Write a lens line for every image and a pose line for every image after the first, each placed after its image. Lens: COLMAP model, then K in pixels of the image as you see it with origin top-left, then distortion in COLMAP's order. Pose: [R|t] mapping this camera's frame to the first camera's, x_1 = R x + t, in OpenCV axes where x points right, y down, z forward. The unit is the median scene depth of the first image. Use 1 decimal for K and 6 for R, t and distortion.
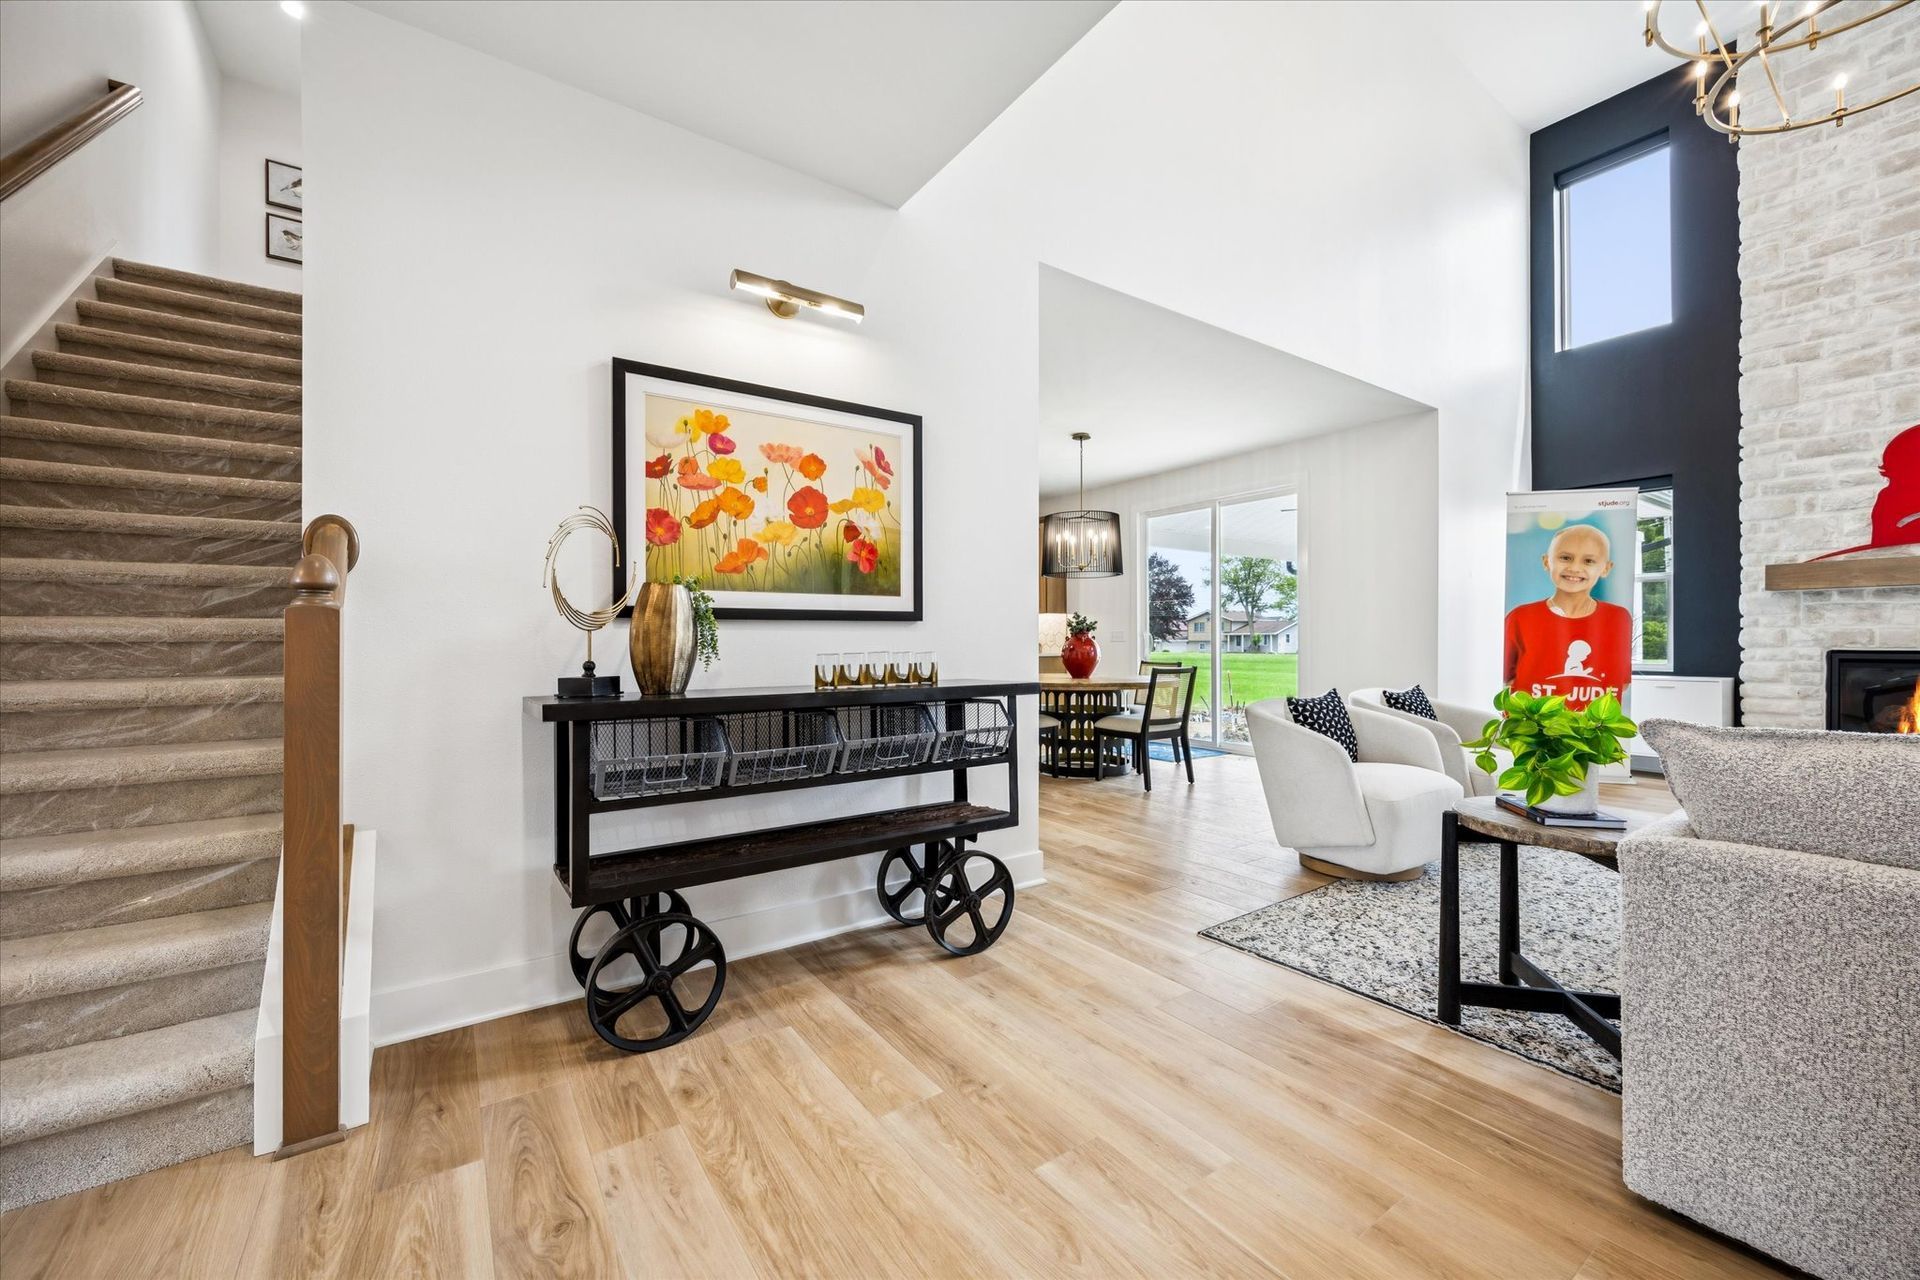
lens RADIAL K [[741.0, 0, 954.8], [0, 741.0, 639.1], [0, 0, 1]] dist [0.000716, -0.000234]
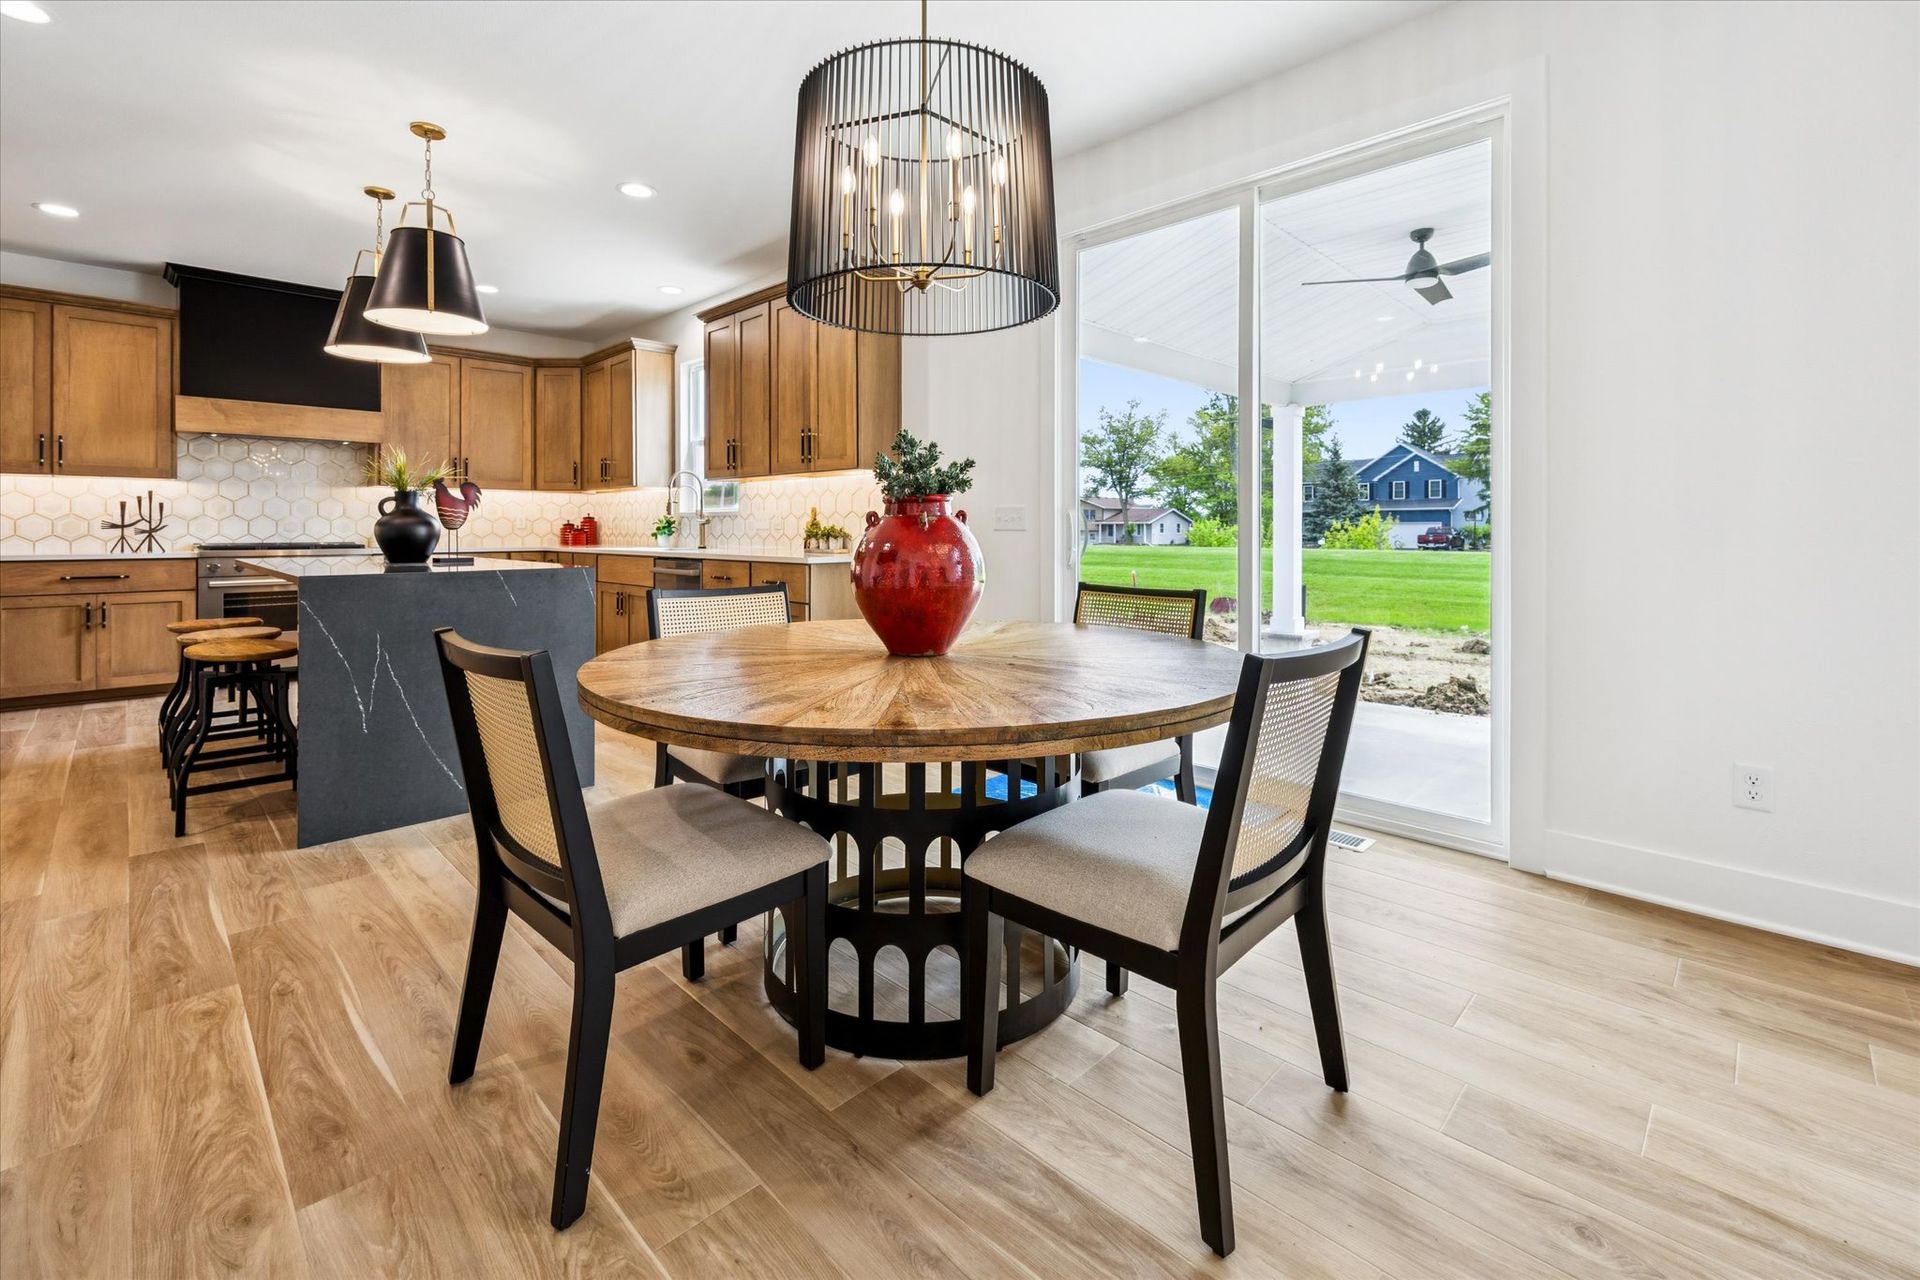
lens RADIAL K [[831.0, 0, 960.5], [0, 831.0, 525.9], [0, 0, 1]] dist [-0.000530, -0.000245]
pose [[0.981129, 0.004712, 0.193298, 0.148201], [-0.004317, 0.999988, -0.002463, 0.003258], [-0.193308, 0.001582, 0.981137, 0.814192]]
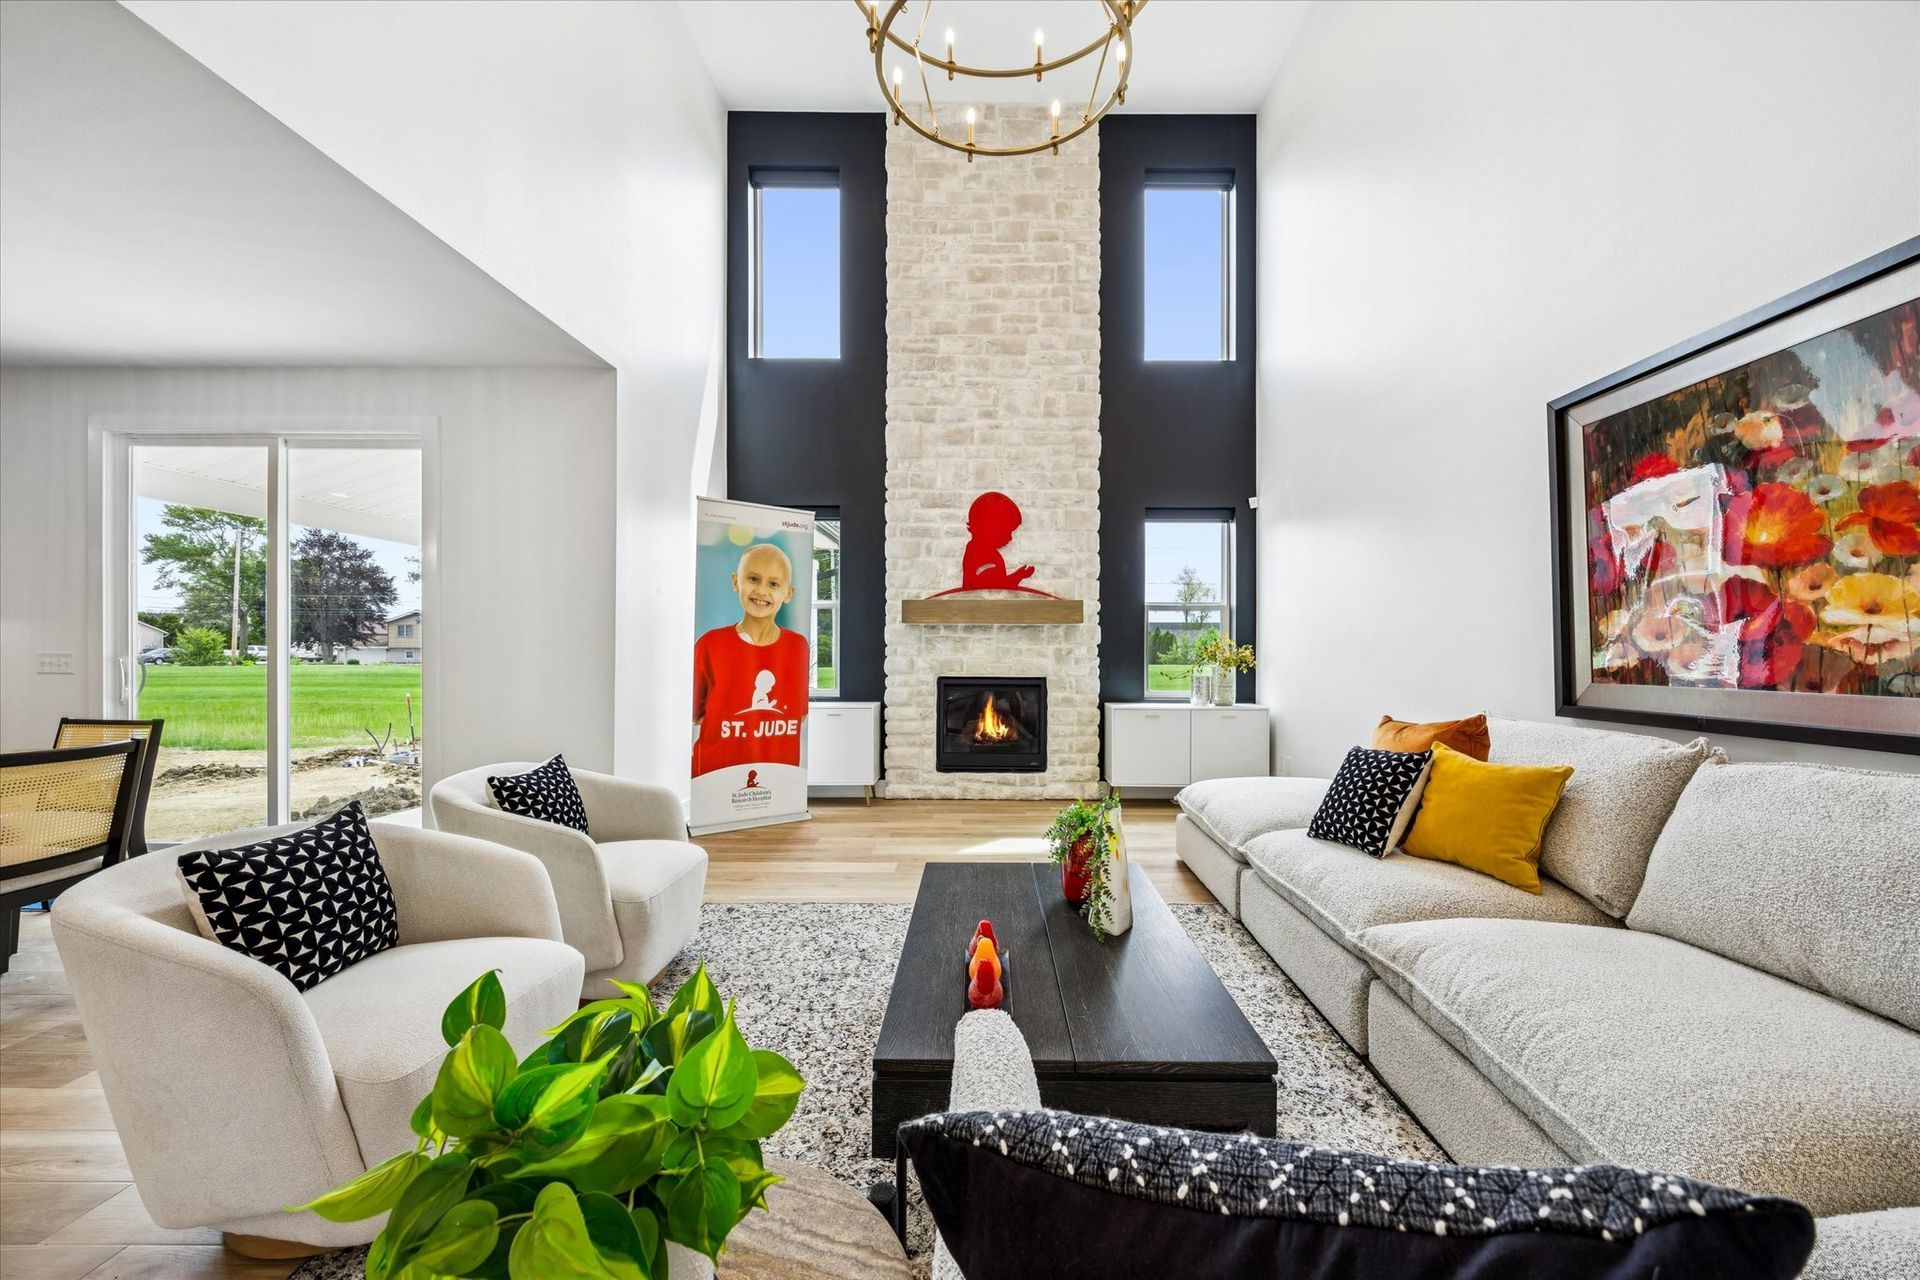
lens RADIAL K [[761.0, 0, 988.0], [0, 761.0, 646.3], [0, 0, 1]] dist [0.000053, -0.000064]
pose [[0.566979, 0.005099, 0.823716, 0.244676], [-0.005561, 0.999982, -0.002362, -0.029495], [-0.823713, -0.003242, 0.566997, 0.262674]]
